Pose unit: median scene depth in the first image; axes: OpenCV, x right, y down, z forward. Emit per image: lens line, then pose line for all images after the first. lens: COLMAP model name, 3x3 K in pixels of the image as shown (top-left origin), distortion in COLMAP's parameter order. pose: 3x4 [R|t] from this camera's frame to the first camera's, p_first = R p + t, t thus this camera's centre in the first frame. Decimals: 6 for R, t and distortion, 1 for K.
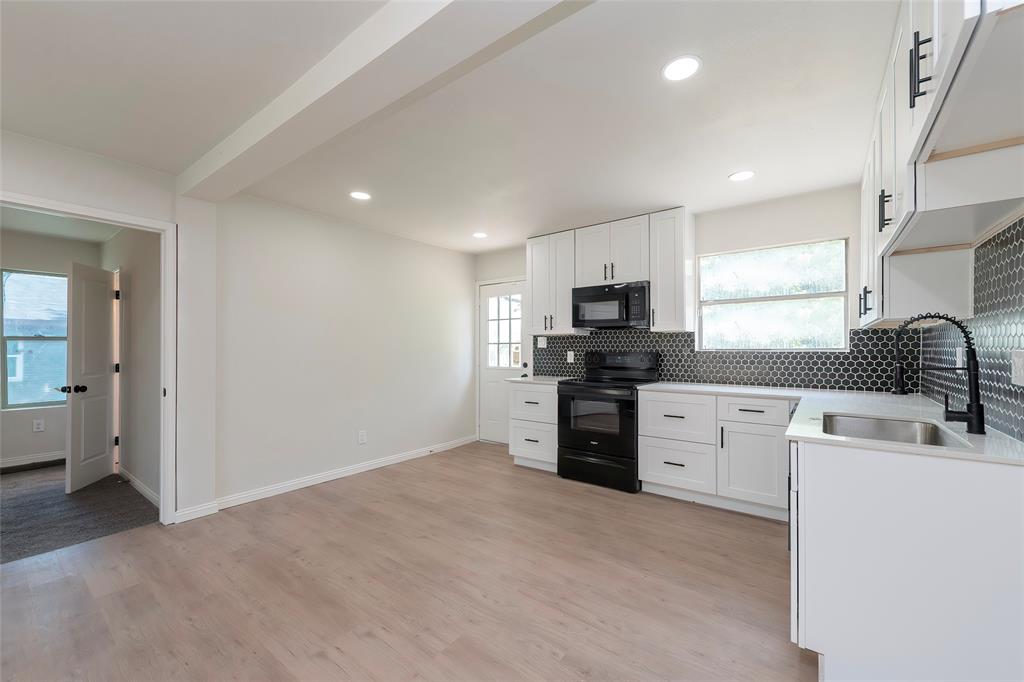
lens RADIAL K [[417.8, 0, 516.1], [0, 417.8, 346.7], [0, 0, 1]] dist [0.017669, -0.003321]
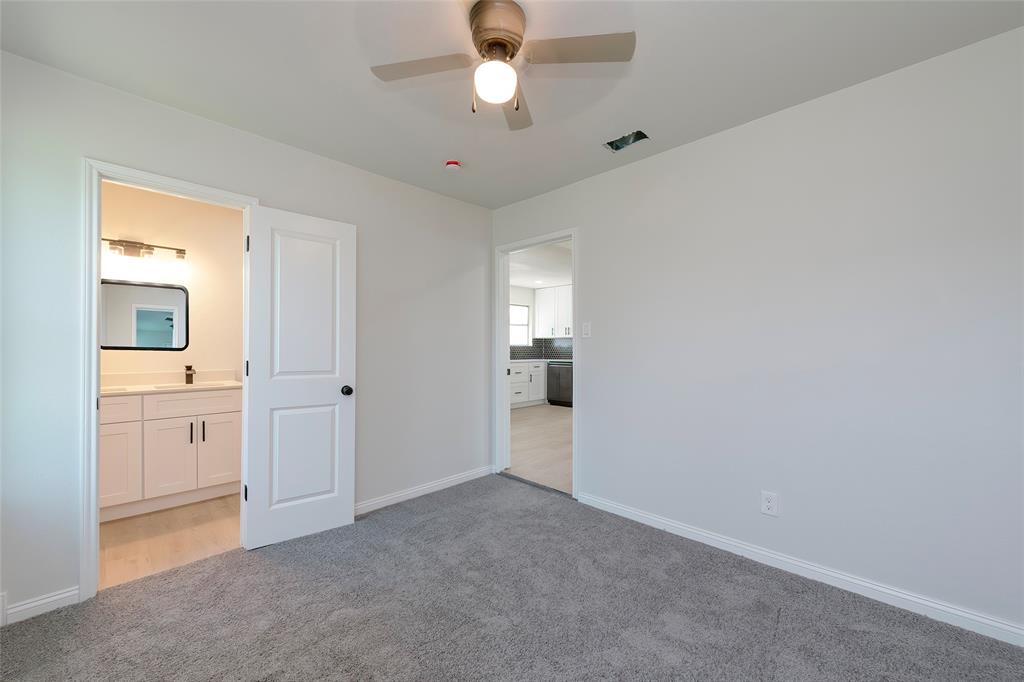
lens RADIAL K [[417.8, 0, 511.9], [0, 417.8, 344.9], [0, 0, 1]] dist [0.017669, -0.003321]
pose [[0.106691, 0.018751, 0.994115, -1.773427], [-0.005727, 0.999817, -0.018244, 0.048747], [-0.994276, -0.003747, 0.106779, 0.705837]]
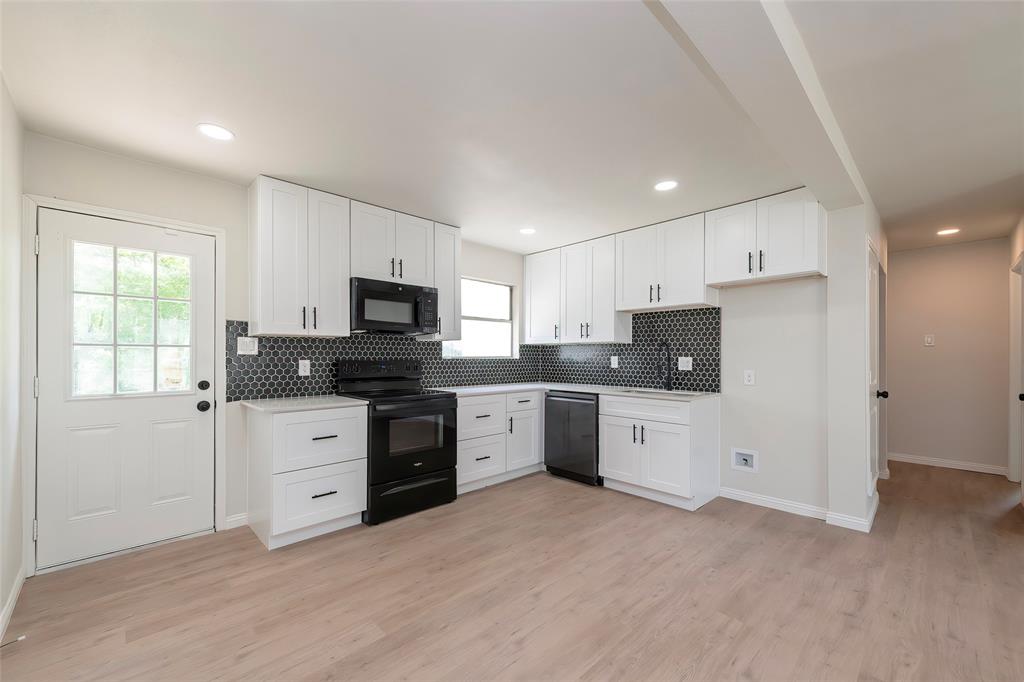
lens RADIAL K [[417.8, 0, 510.8], [0, 417.8, 355.2], [0, 0, 1]] dist [0.017669, -0.003321]
pose [[0.134252, 0.003069, 0.990942, -0.660333], [-0.006854, 0.999974, -0.002169, 0.002867], [-0.990923, -0.006501, 0.134270, 0.696769]]
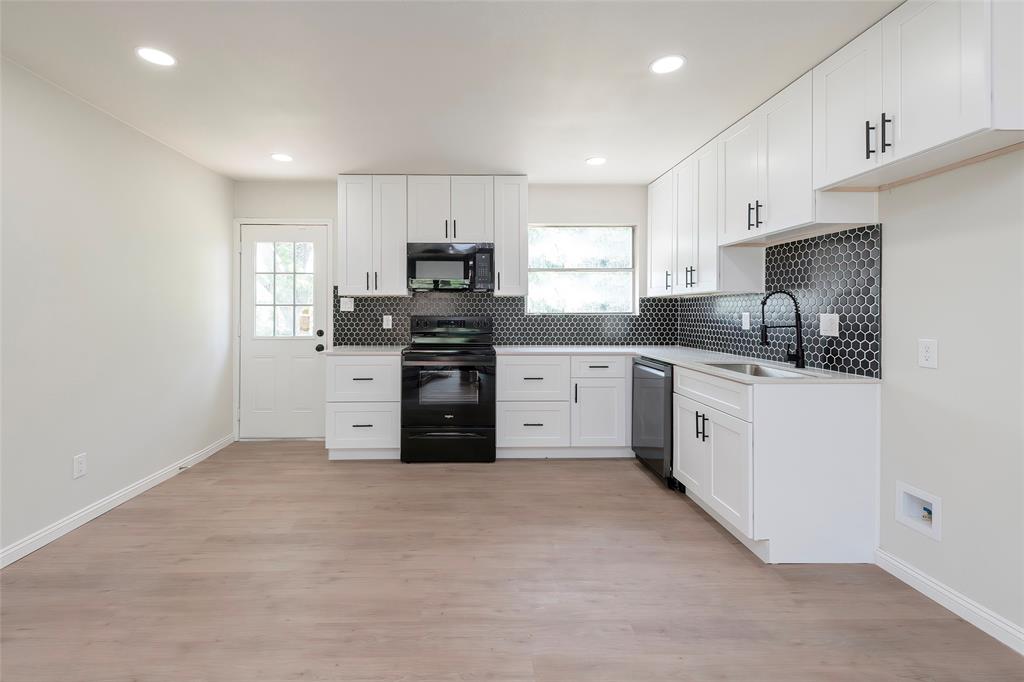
lens RADIAL K [[462.5, 0, 483.7], [0, 462.5, 308.7], [0, 0, 1]] dist [0.016186, -0.001556]
pose [[0.777050, 0.007129, 0.629399, -0.391171], [-0.005507, 0.999975, -0.004528, 0.000742], [-0.629415, 0.000052, 0.777069, 0.174625]]
